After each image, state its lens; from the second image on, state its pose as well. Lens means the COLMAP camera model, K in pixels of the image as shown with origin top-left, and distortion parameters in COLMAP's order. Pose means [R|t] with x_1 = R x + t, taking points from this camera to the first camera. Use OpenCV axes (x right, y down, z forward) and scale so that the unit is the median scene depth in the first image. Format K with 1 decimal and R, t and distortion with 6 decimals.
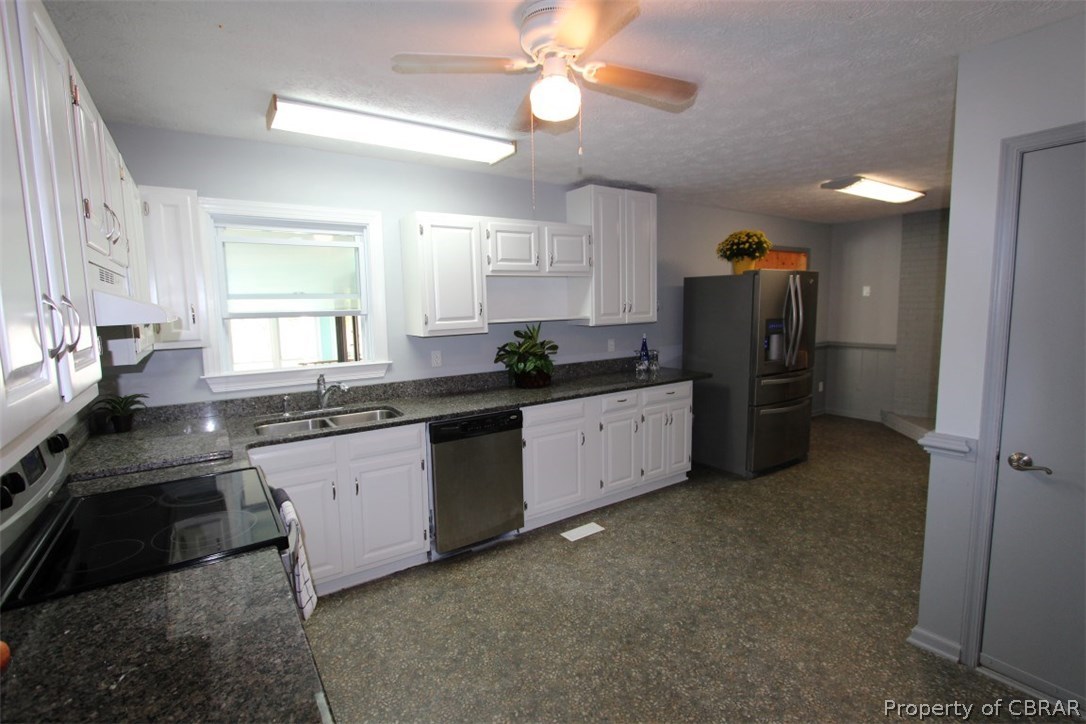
lens RADIAL K [[493.0, 0, 536.7], [0, 493.0, 362.5], [0, 0, 1]] dist [-0.003017, 0.001667]
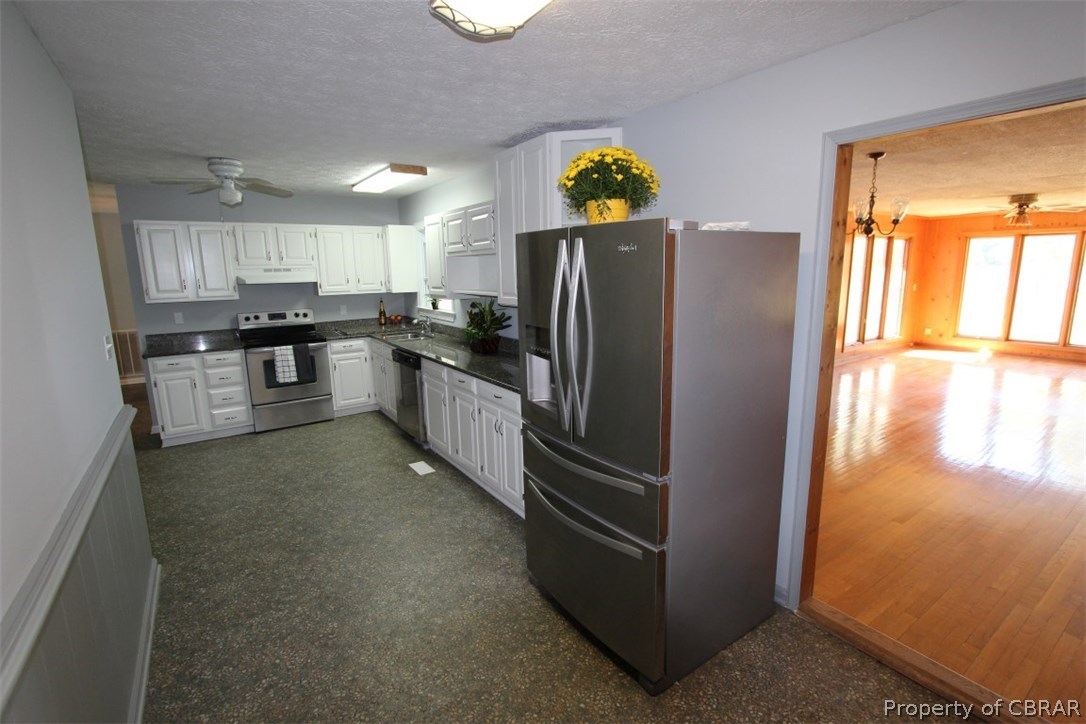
lens RADIAL K [[493.0, 0, 536.9], [0, 493.0, 355.0], [0, 0, 1]] dist [-0.003017, 0.001667]
pose [[0.013382, 0.189367, -0.981815, 1.311274], [-0.106151, 0.976623, 0.186919, -0.197917], [0.994260, 0.101719, 0.033171, 1.286825]]
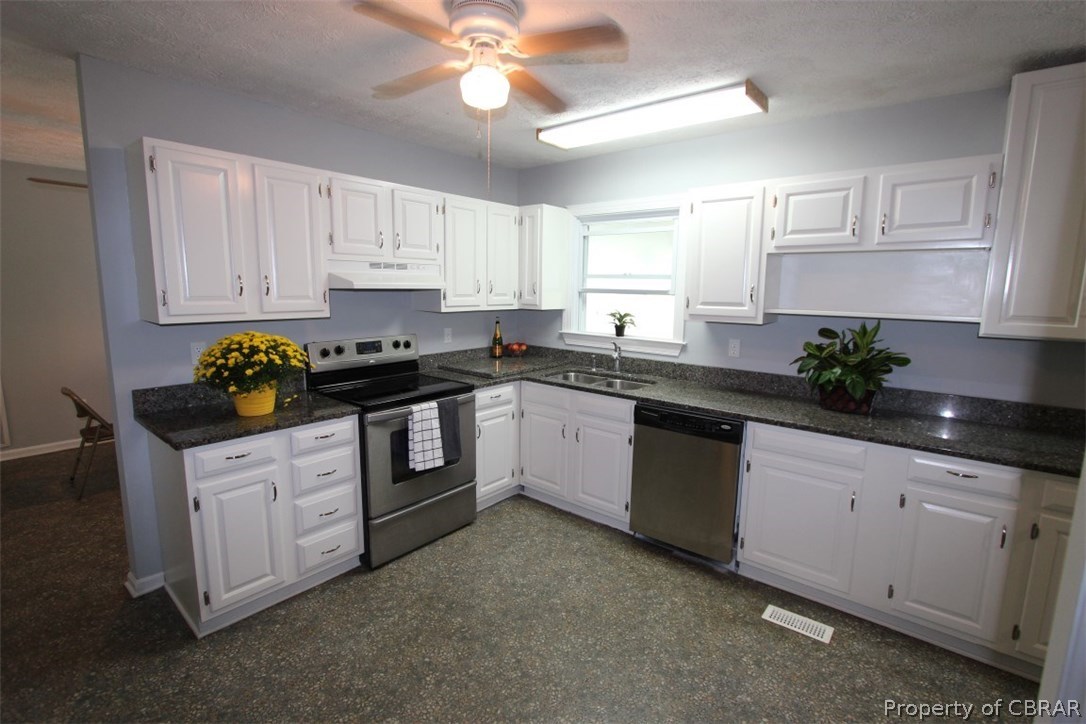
lens RADIAL K [[493.0, 0, 531.8], [0, 493.0, 361.0], [0, 0, 1]] dist [-0.003017, 0.001667]
pose [[0.299247, 0.169287, -0.939038, 0.599591], [-0.140740, 0.981202, 0.132038, -0.058638], [0.943739, 0.092648, 0.317448, 0.418423]]
